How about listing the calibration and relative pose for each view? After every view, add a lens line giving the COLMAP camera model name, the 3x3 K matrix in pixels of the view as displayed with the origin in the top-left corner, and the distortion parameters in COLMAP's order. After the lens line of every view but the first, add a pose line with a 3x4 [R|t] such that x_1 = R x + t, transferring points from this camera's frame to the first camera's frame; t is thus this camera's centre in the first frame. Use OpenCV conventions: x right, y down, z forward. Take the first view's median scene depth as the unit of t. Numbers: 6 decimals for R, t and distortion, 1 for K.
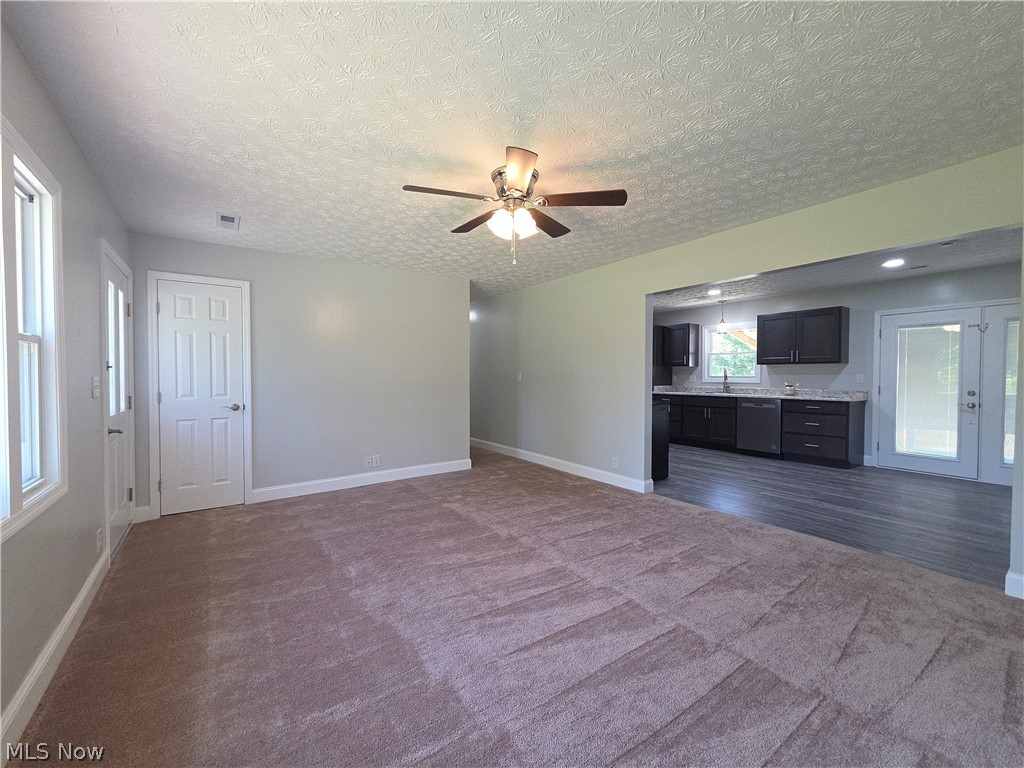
lens RADIAL K [[414.7, 0, 512.0], [0, 414.7, 384.0], [0, 0, 1]] dist [-0.046738, 0.033042]
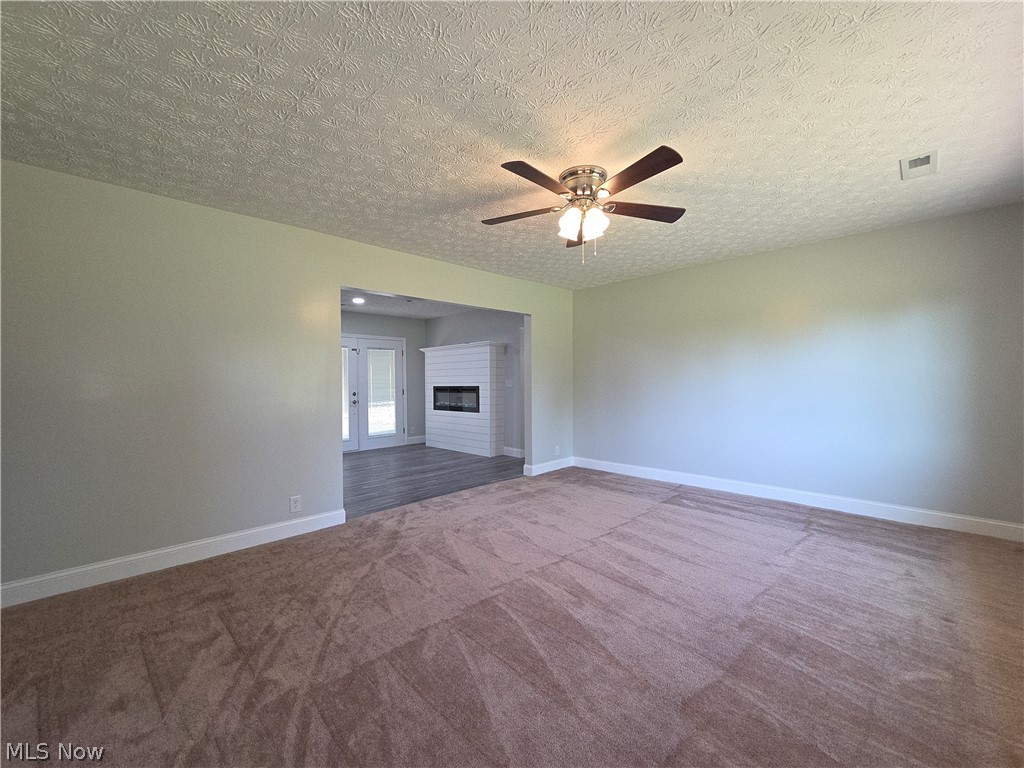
lens RADIAL K [[414.7, 0, 512.0], [0, 414.7, 384.0], [0, 0, 1]] dist [-0.046738, 0.033042]
pose [[-0.182725, -0.008127, 0.983130, -0.631747], [0.041594, 0.999007, 0.015989, -0.019465], [-0.982284, 0.043814, -0.182205, 0.913872]]
